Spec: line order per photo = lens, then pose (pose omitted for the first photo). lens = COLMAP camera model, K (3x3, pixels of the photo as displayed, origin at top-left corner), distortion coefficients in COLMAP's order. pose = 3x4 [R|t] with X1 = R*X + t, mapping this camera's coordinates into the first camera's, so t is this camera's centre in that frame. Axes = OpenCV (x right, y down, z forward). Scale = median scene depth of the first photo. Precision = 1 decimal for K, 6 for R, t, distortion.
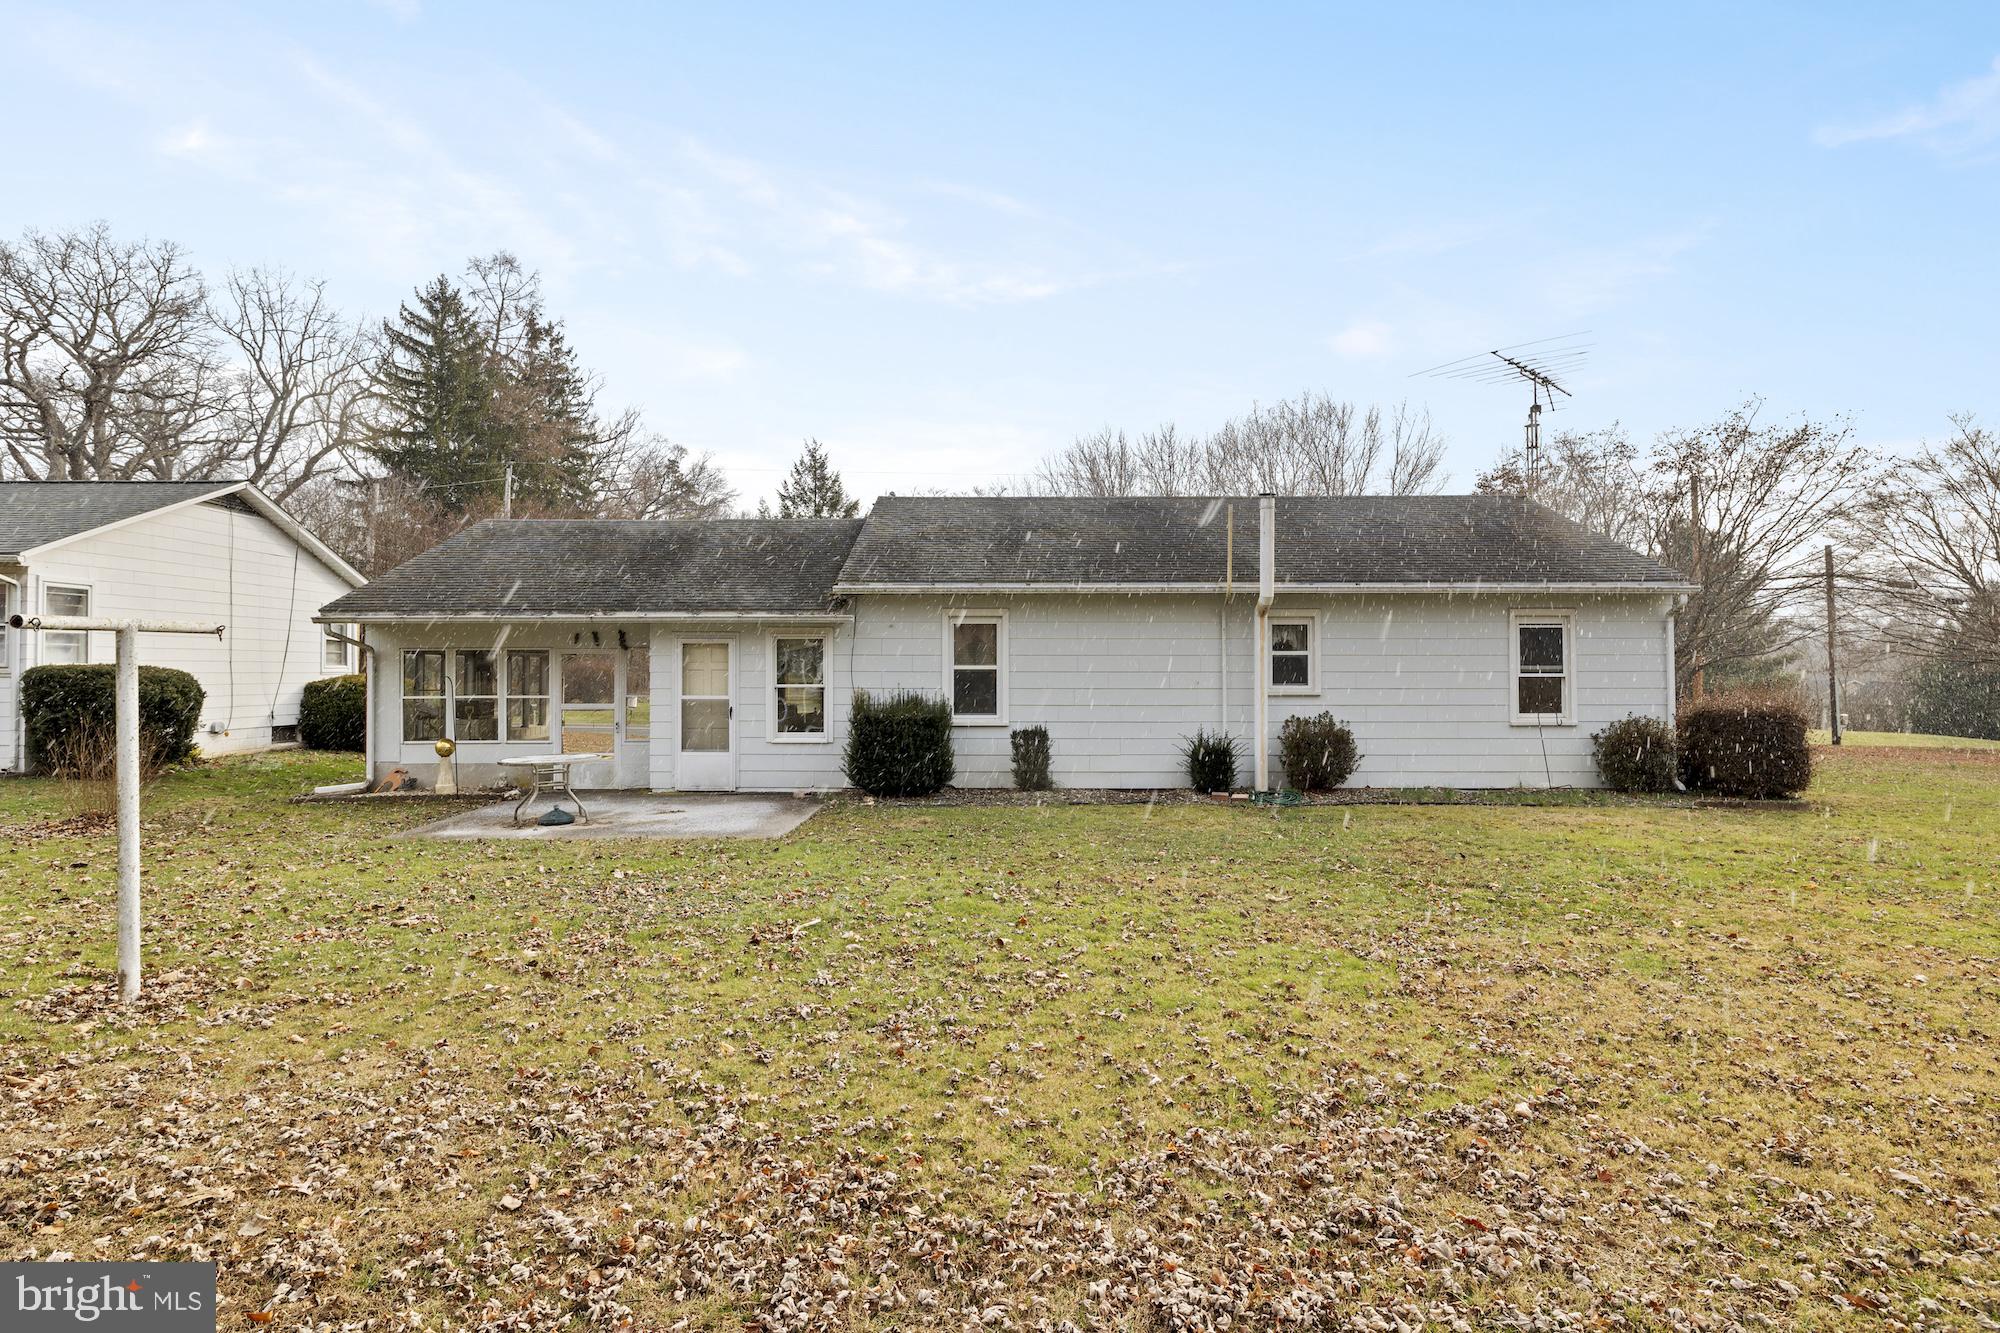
lens RADIAL K [[1042.1, 0, 1000.0], [0, 1042.1, 666.5], [0, 0, 1]] dist [-0.001997, -0.000298]
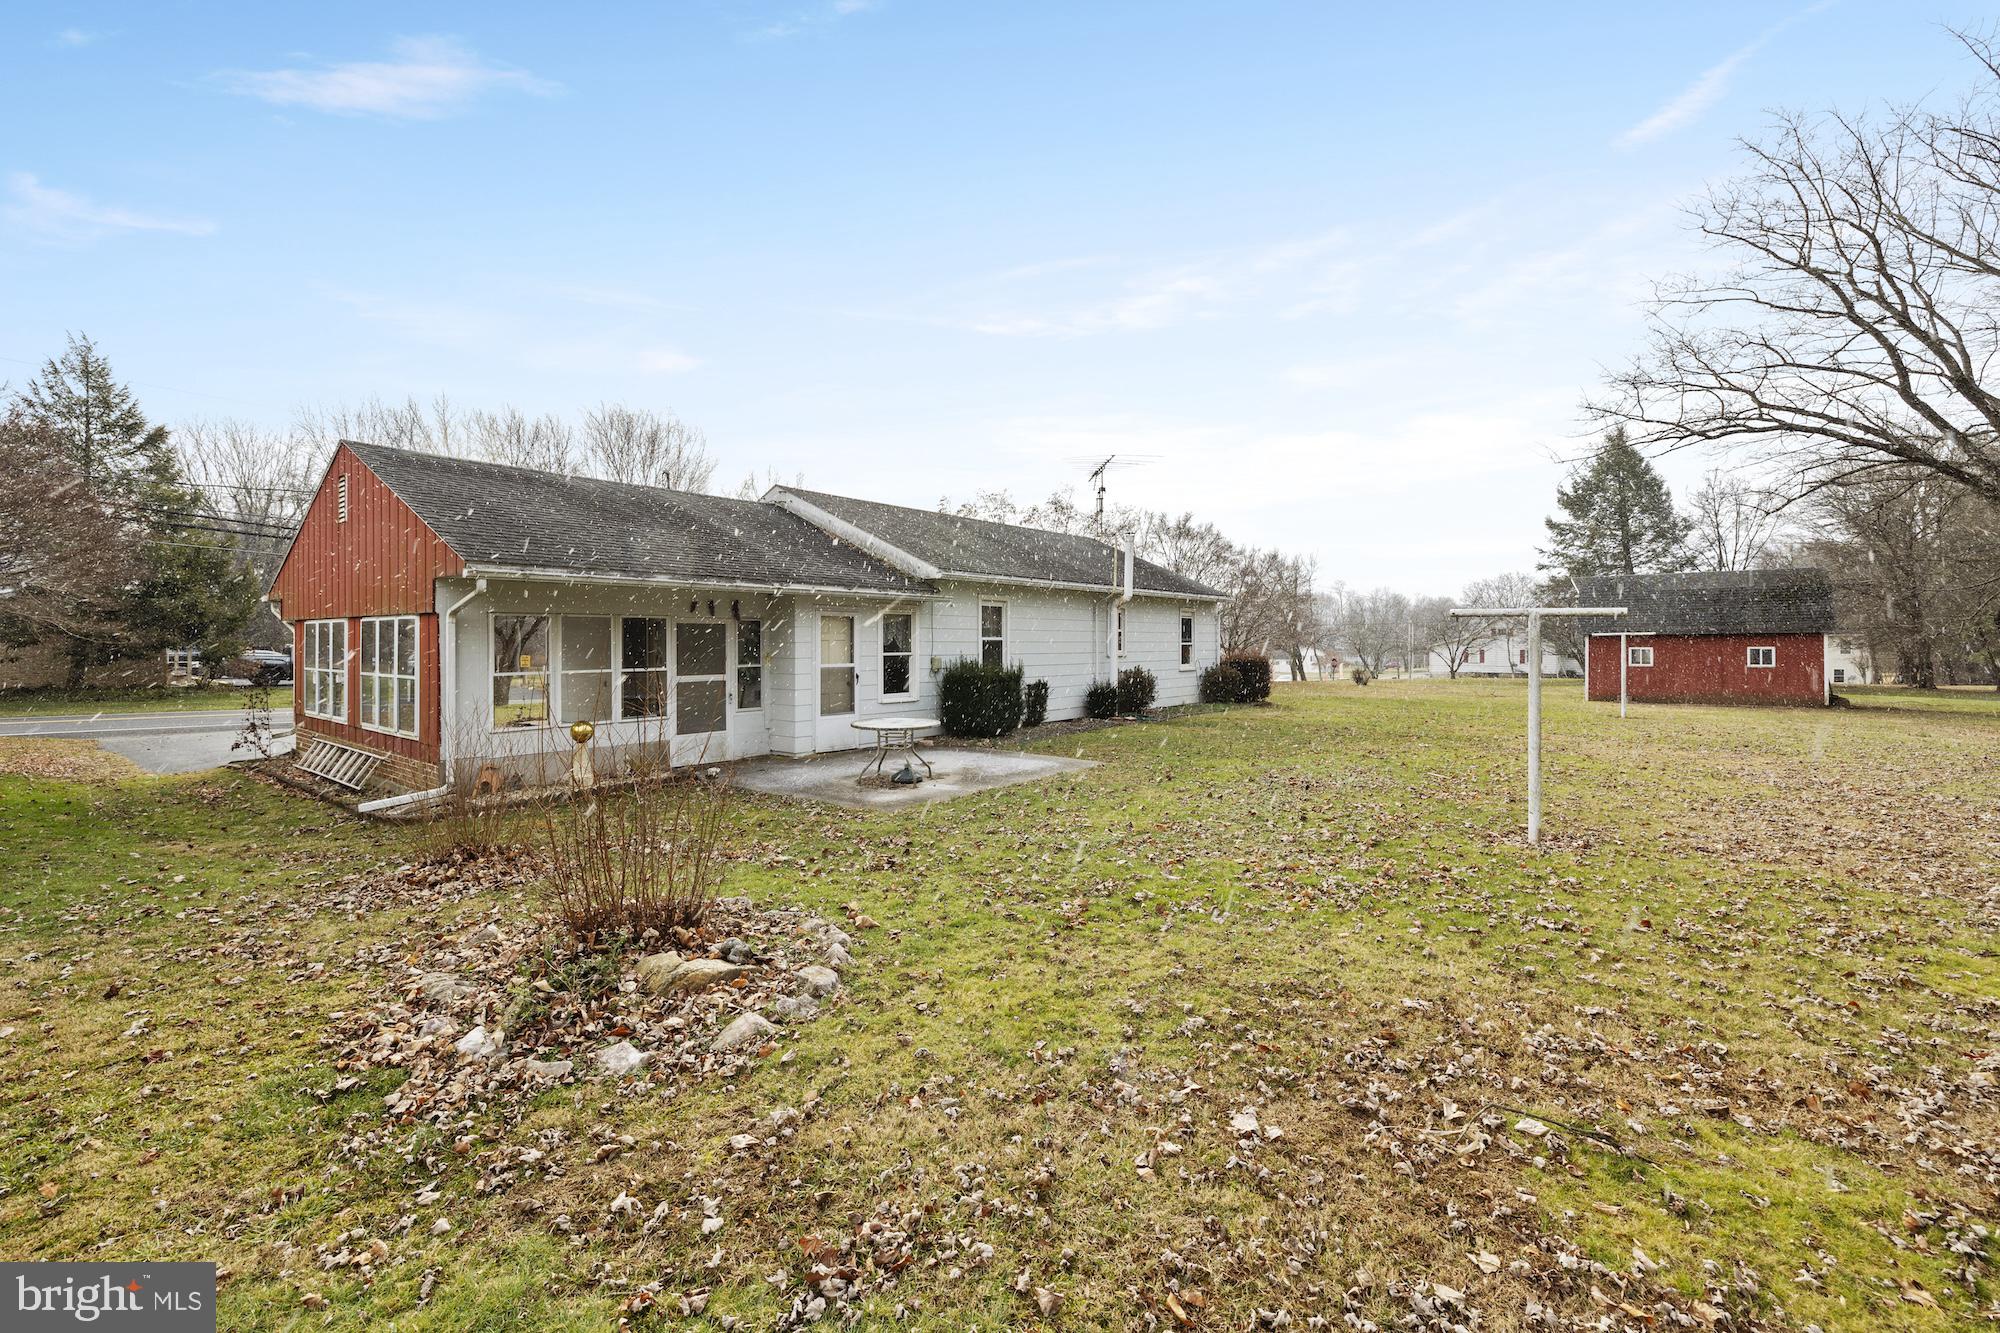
lens RADIAL K [[866.0, 0, 988.7], [0, 866.0, 666.1], [0, 0, 1]] dist [0.002294, 0.000582]
pose [[0.619975, -0.022503, 0.784299, -0.900491], [-0.002412, 0.999529, 0.030584, 0.002121], [-0.784618, -0.020853, 0.619629, 0.311456]]
